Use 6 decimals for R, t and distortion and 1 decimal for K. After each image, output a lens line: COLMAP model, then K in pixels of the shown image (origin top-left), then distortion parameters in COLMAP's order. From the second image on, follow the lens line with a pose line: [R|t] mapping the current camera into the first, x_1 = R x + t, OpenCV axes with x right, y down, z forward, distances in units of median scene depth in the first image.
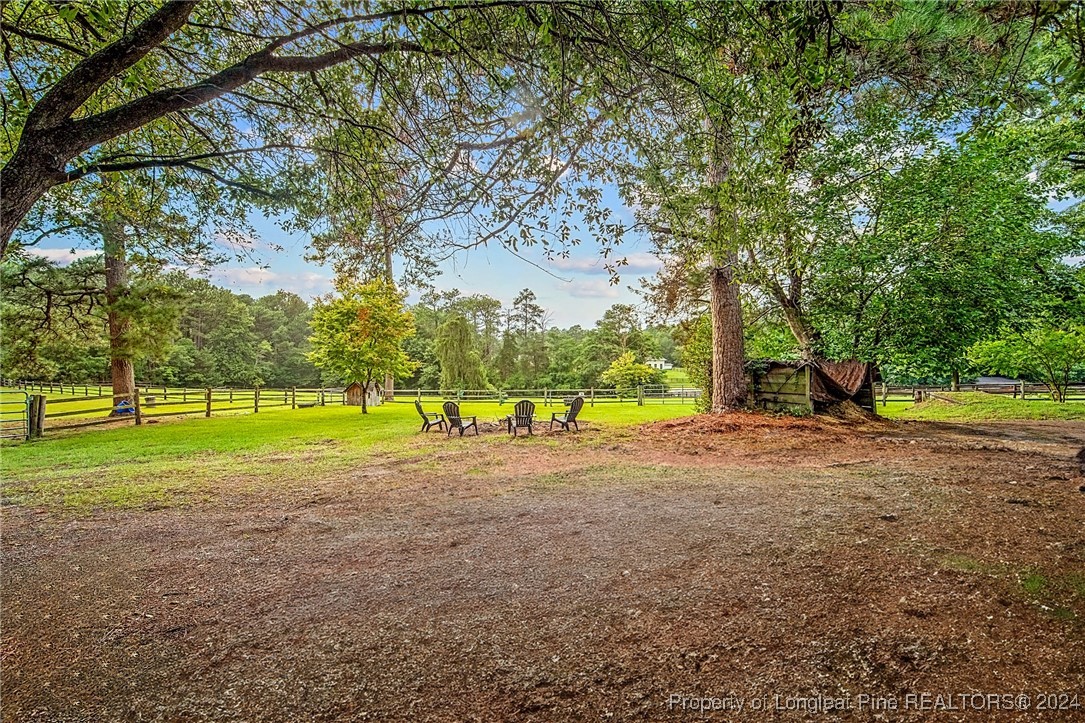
lens RADIAL K [[432.1, 0, 542.5], [0, 432.1, 361.5], [0, 0, 1]] dist [-0.017565, 0.003829]
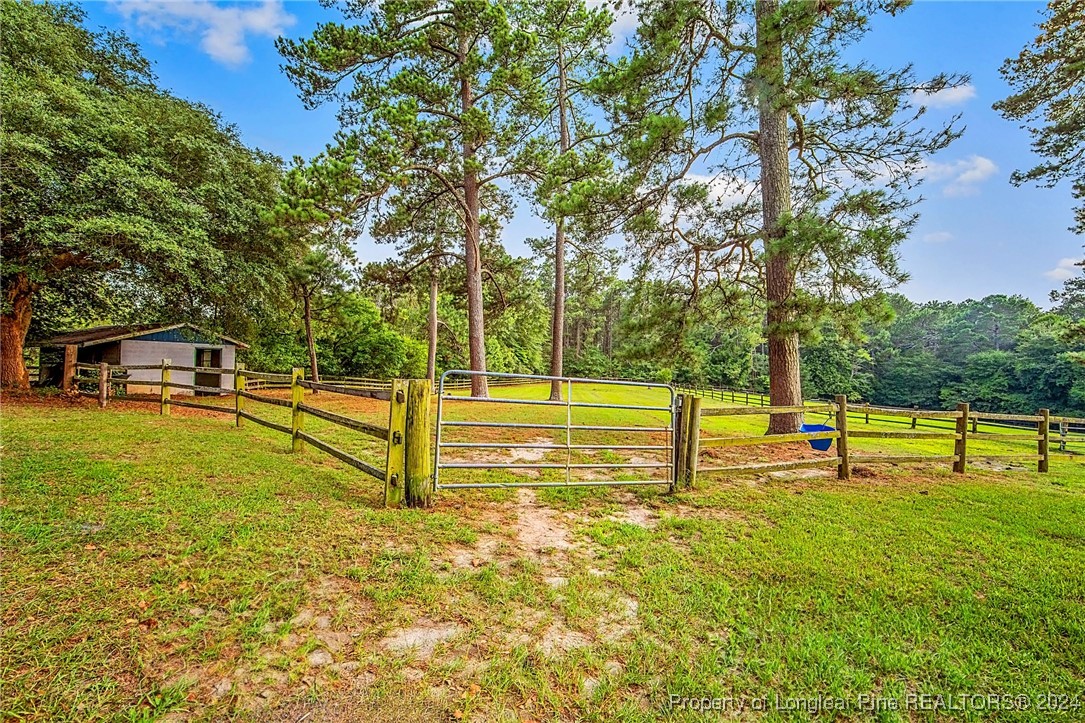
lens RADIAL K [[432.1, 0, 542.5], [0, 432.1, 361.5], [0, 0, 1]] dist [-0.017565, 0.003829]
pose [[0.379305, -0.007284, -0.925243, -0.567116], [-0.022301, 0.999607, -0.017011, 0.039252], [0.925003, 0.027086, 0.378993, 0.469752]]
